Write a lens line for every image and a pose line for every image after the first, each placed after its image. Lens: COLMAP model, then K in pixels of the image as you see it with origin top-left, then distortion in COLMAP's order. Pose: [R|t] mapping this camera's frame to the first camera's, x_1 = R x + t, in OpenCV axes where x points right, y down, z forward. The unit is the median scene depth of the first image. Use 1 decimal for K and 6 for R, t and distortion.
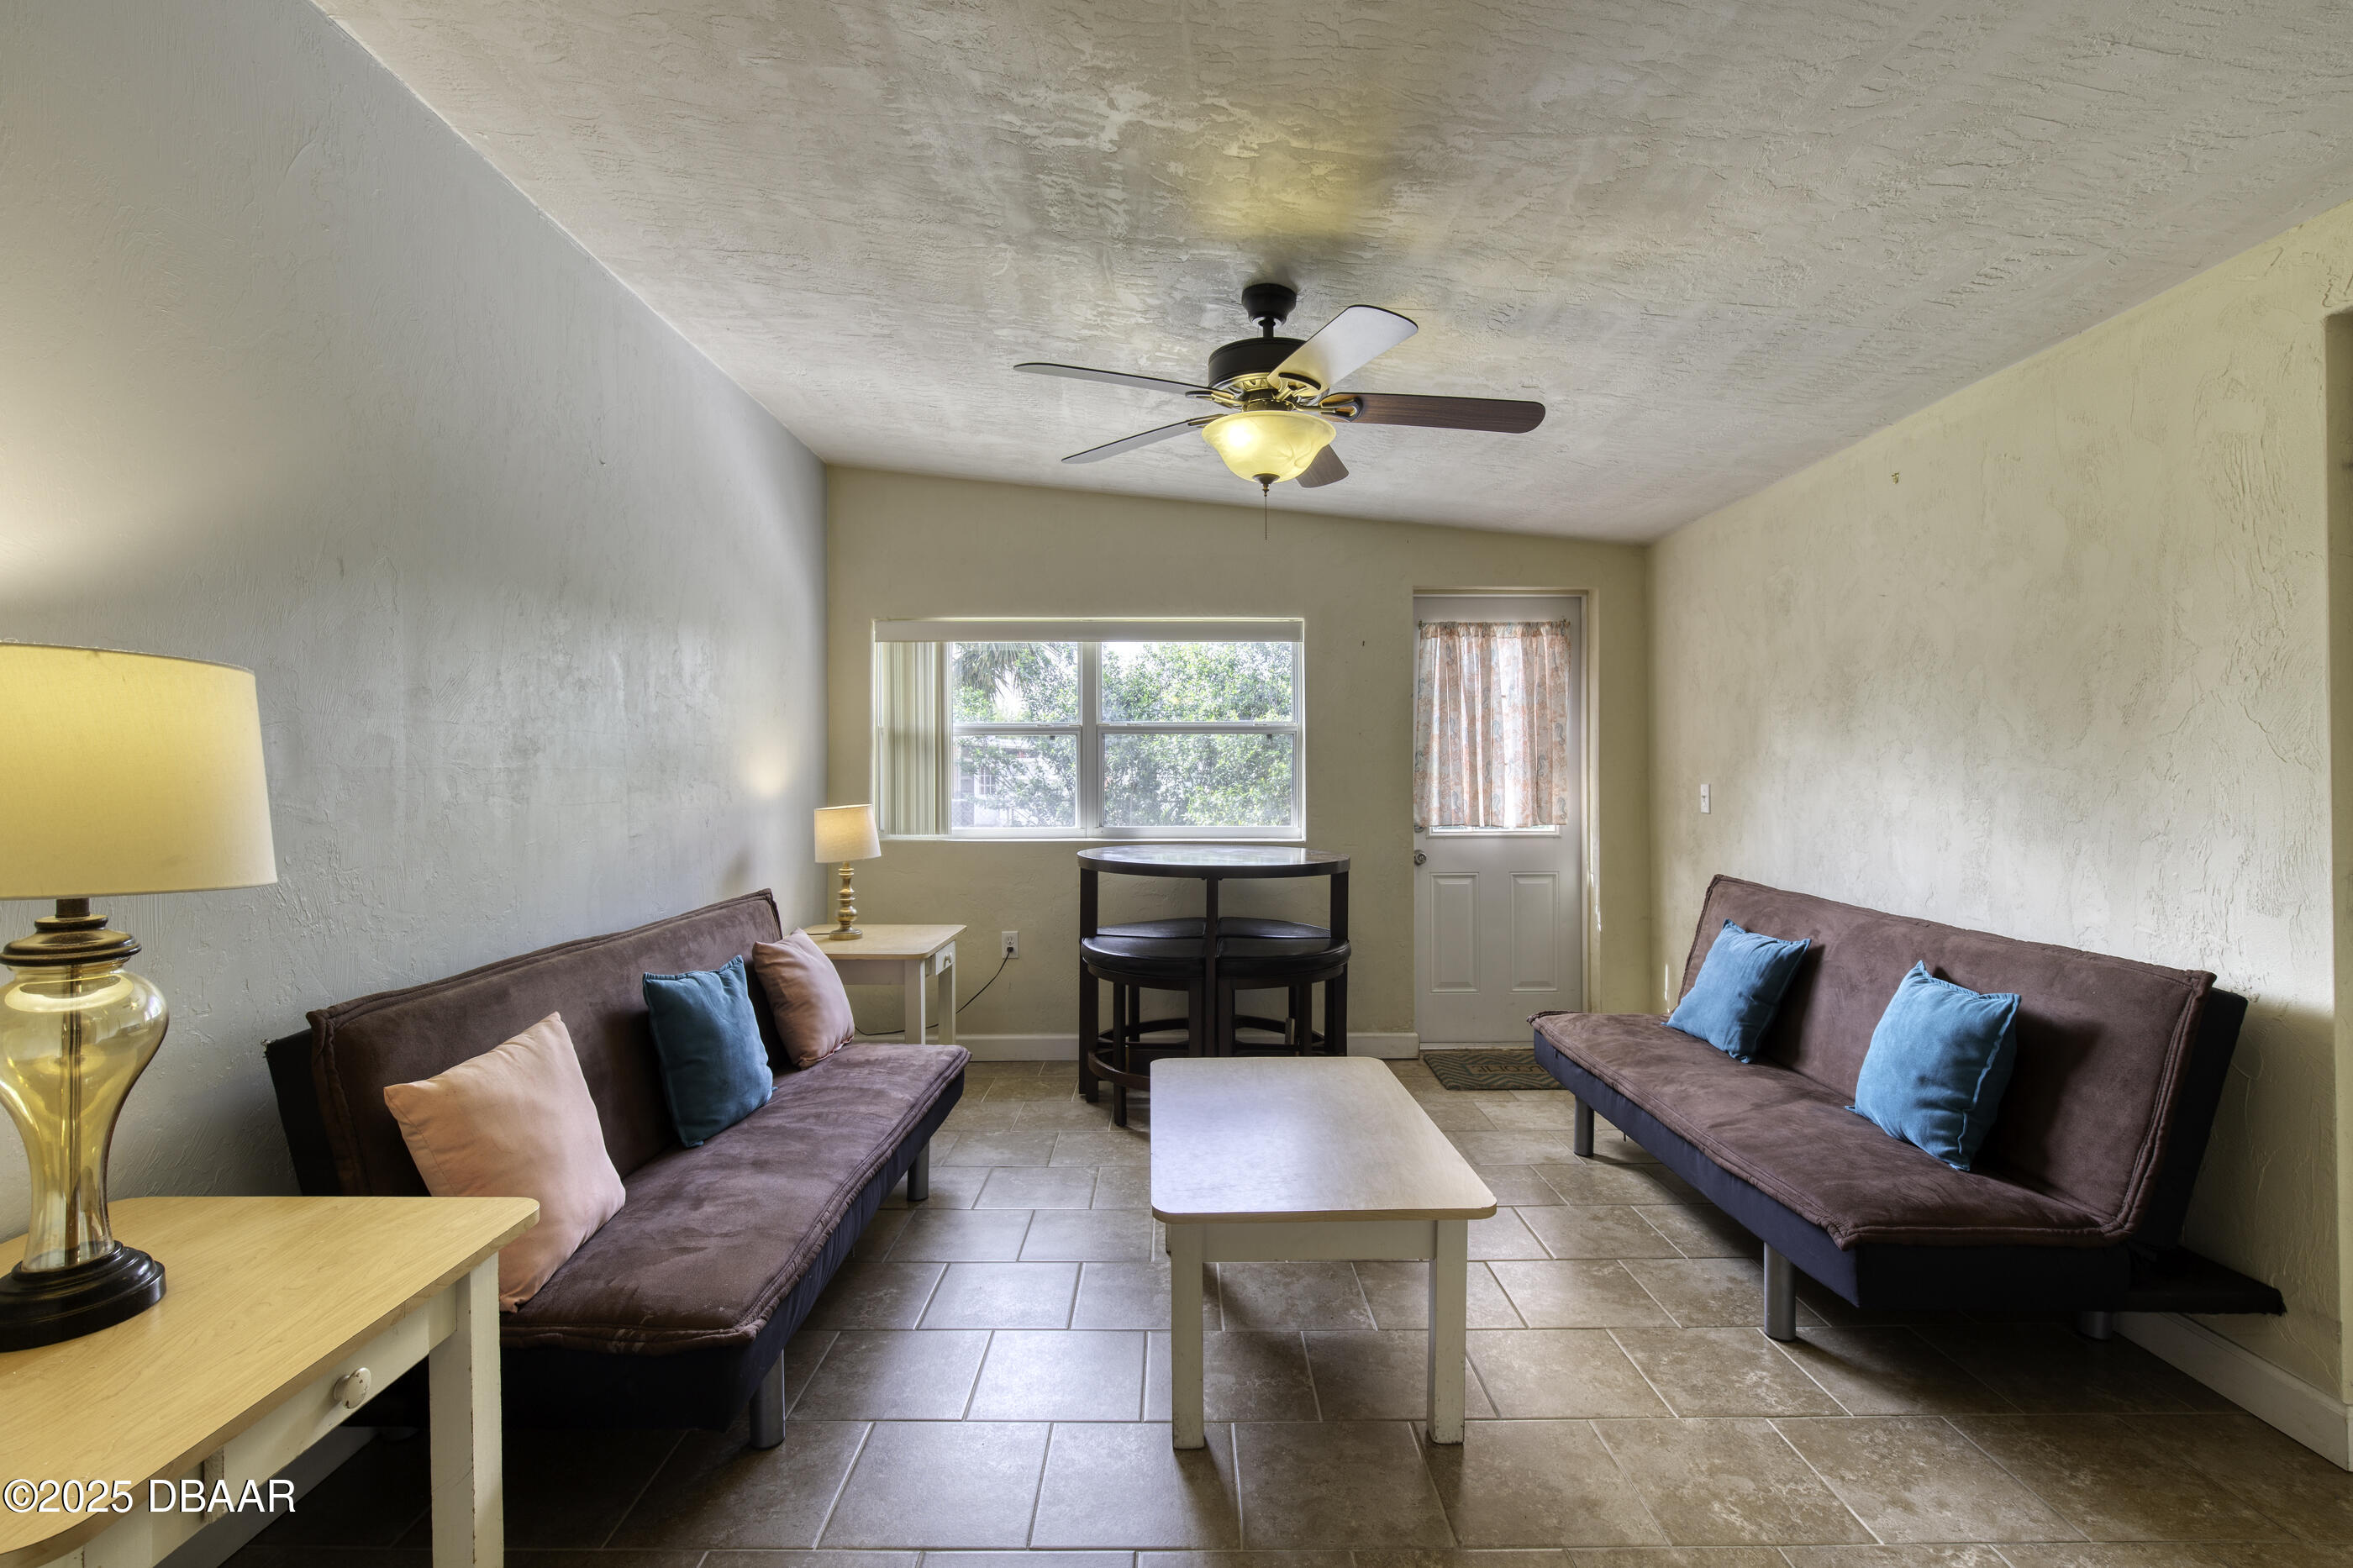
lens RADIAL K [[1086.8, 0, 1190.4], [0, 1086.8, 773.0], [0, 0, 1]] dist [-0.014967, 0.005471]
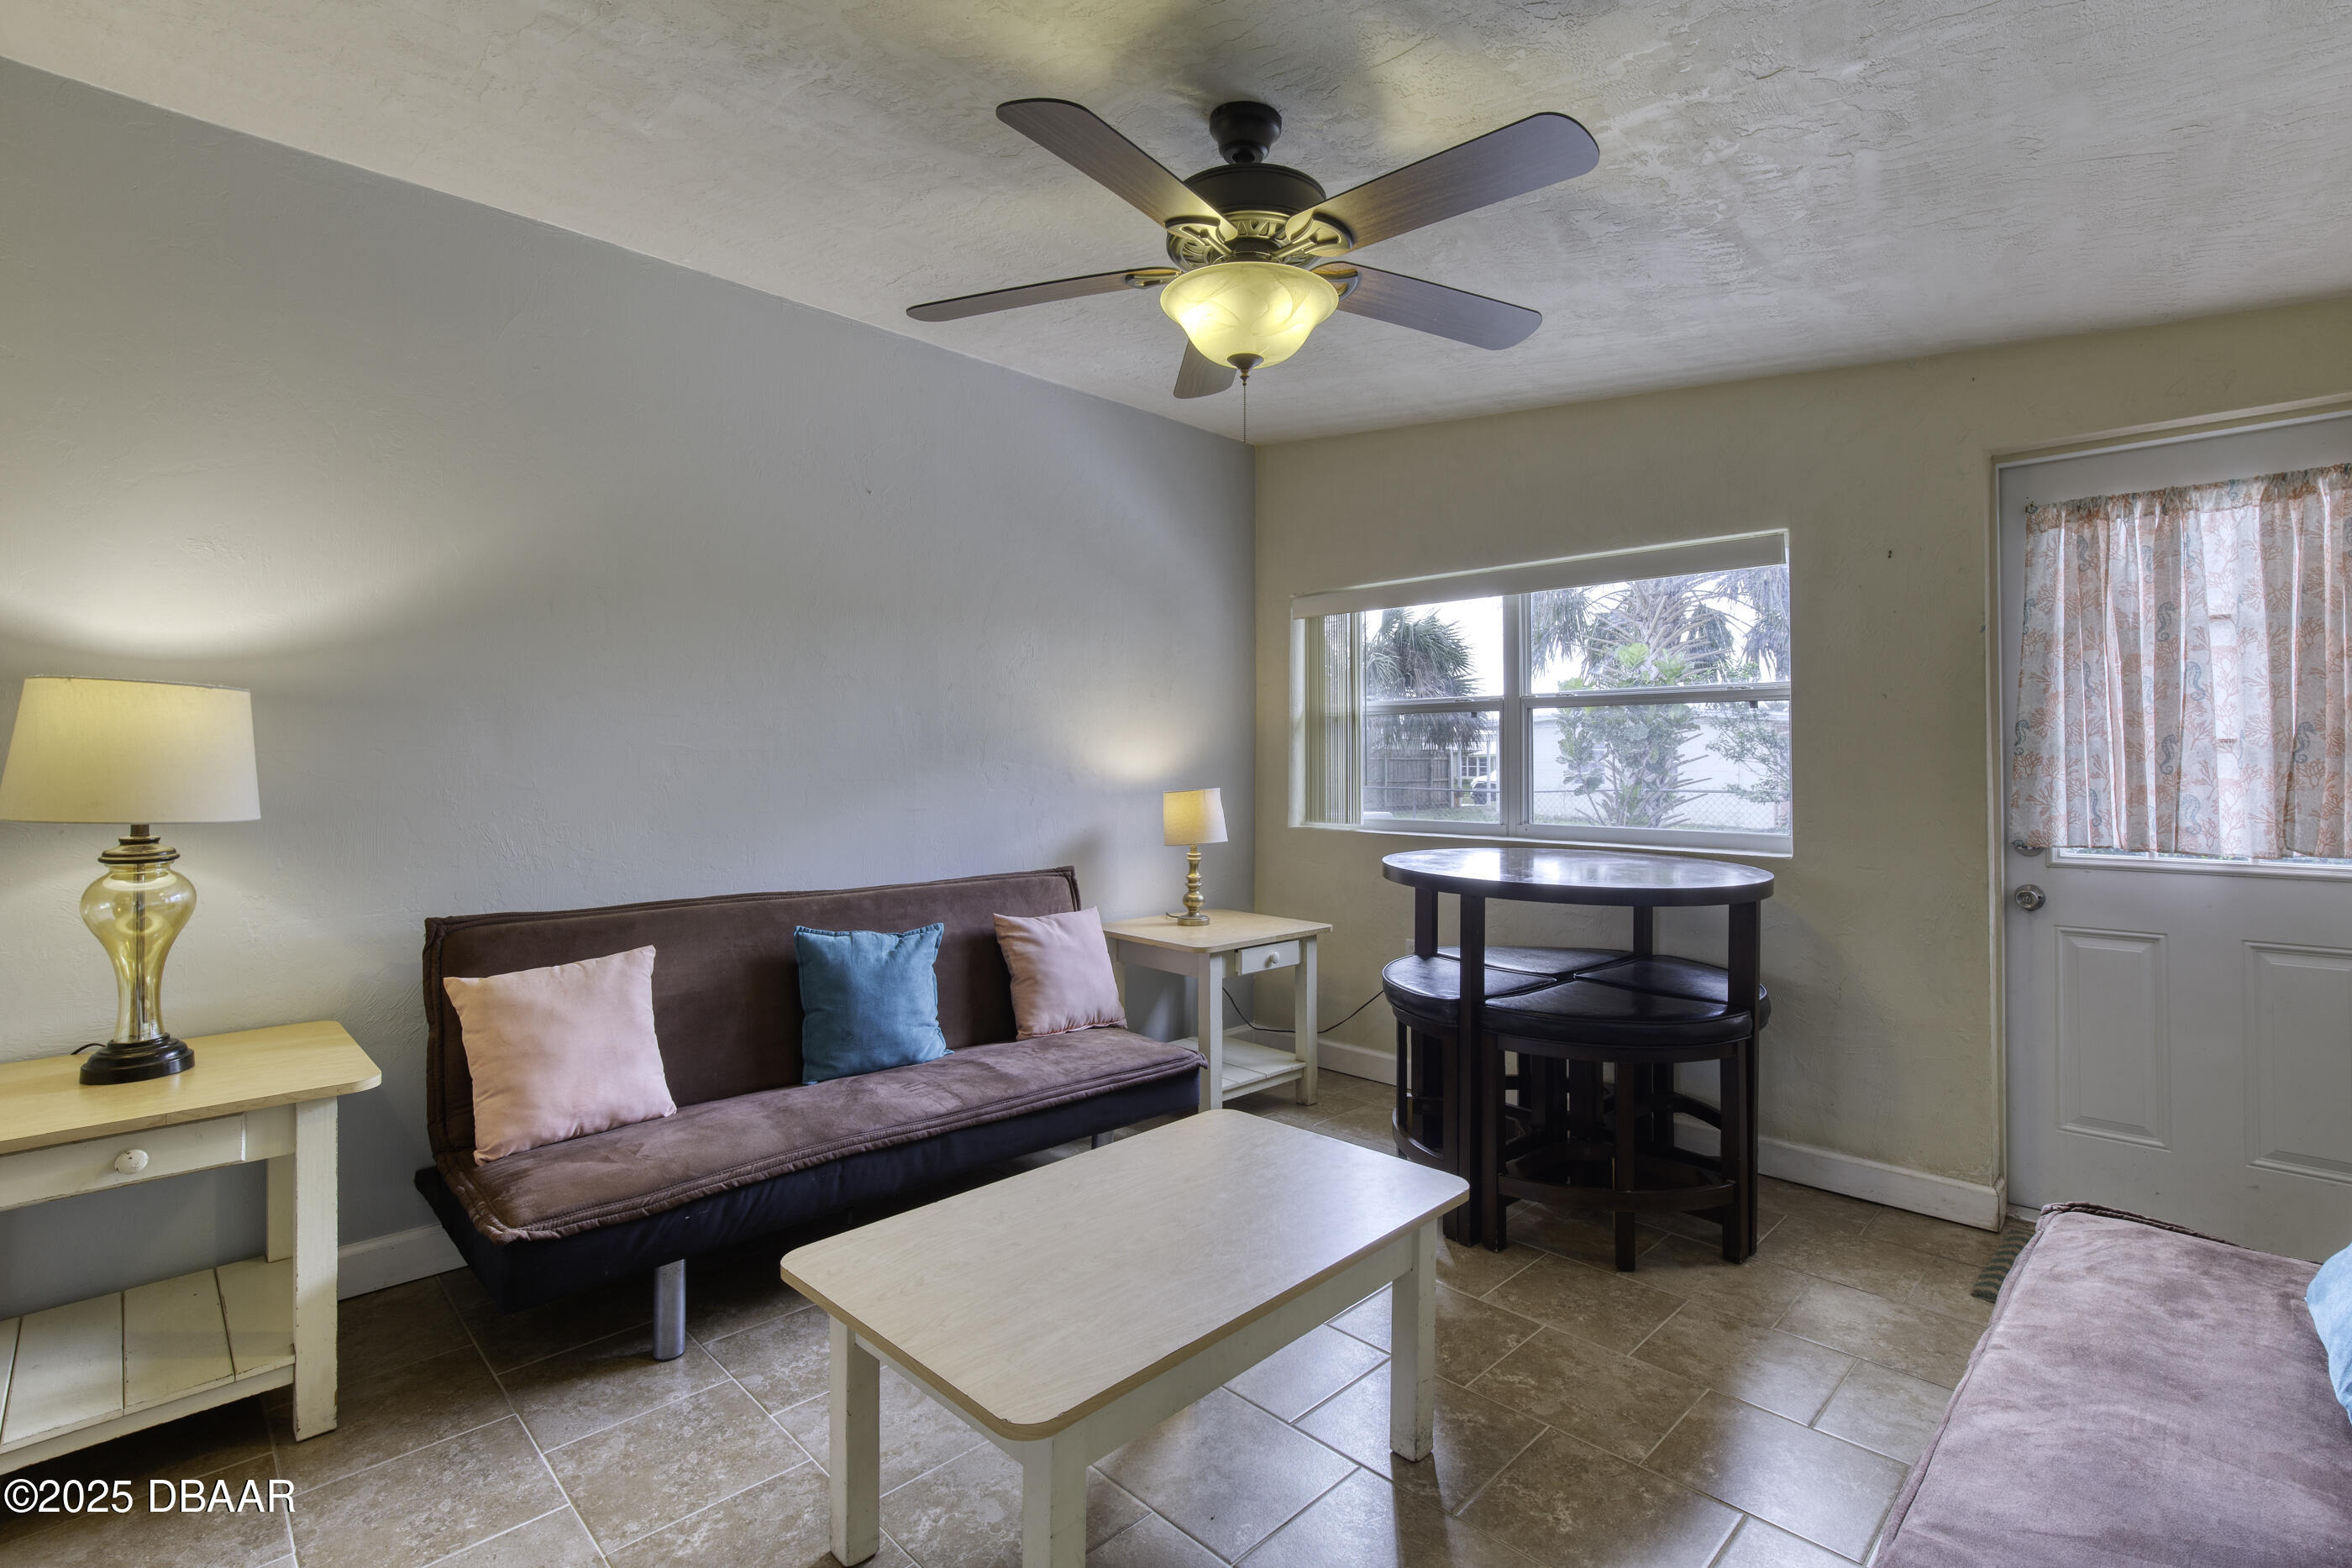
lens RADIAL K [[1086.2, 0, 1150.4], [0, 1086.2, 746.1], [0, 0, 1]] dist [-0.014967, 0.005471]
pose [[0.691237, -0.008487, -0.722578, 0.443245], [-0.002035, 0.999904, -0.013691, 0.004784], [0.722625, 0.010935, 0.691154, 0.342939]]
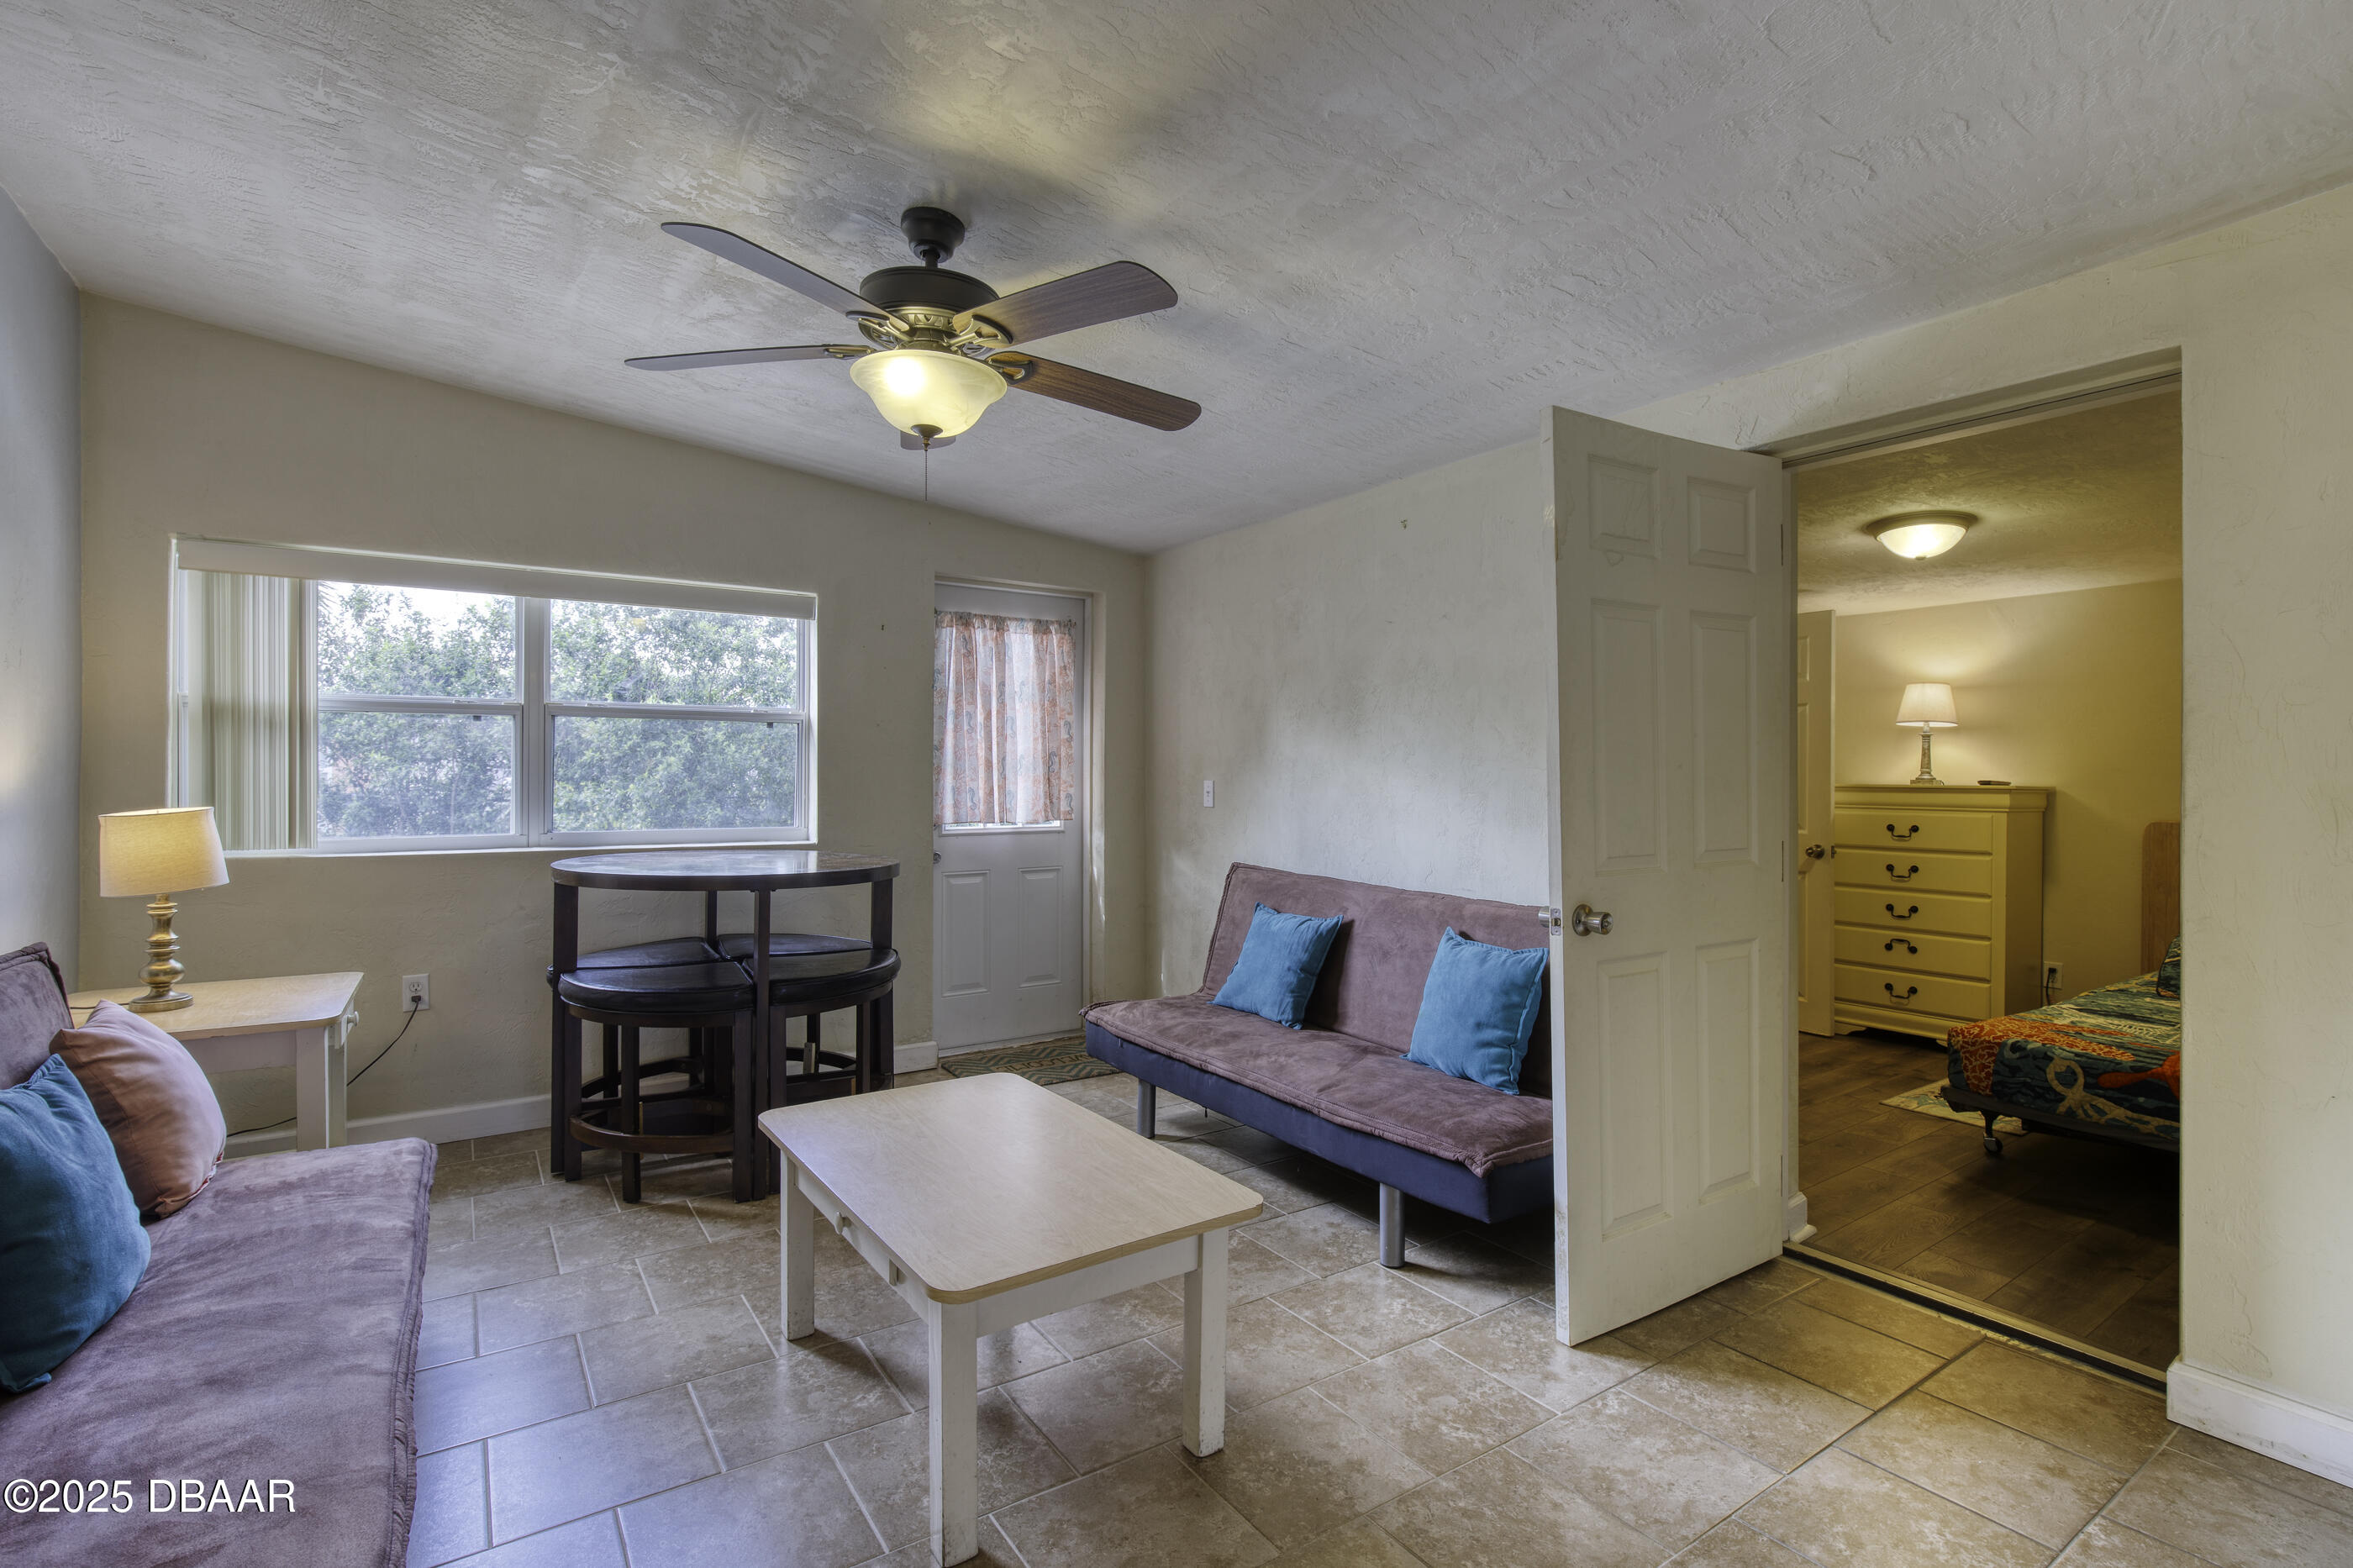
lens RADIAL K [[1086.8, 0, 1187.0], [0, 1086.8, 780.6], [0, 0, 1]] dist [-0.014967, 0.005471]
pose [[0.834739, 0.002061, 0.550642, -0.185557], [-0.008146, 0.999930, 0.008605, 0.001321], [-0.550586, -0.011668, 0.834697, 0.116991]]
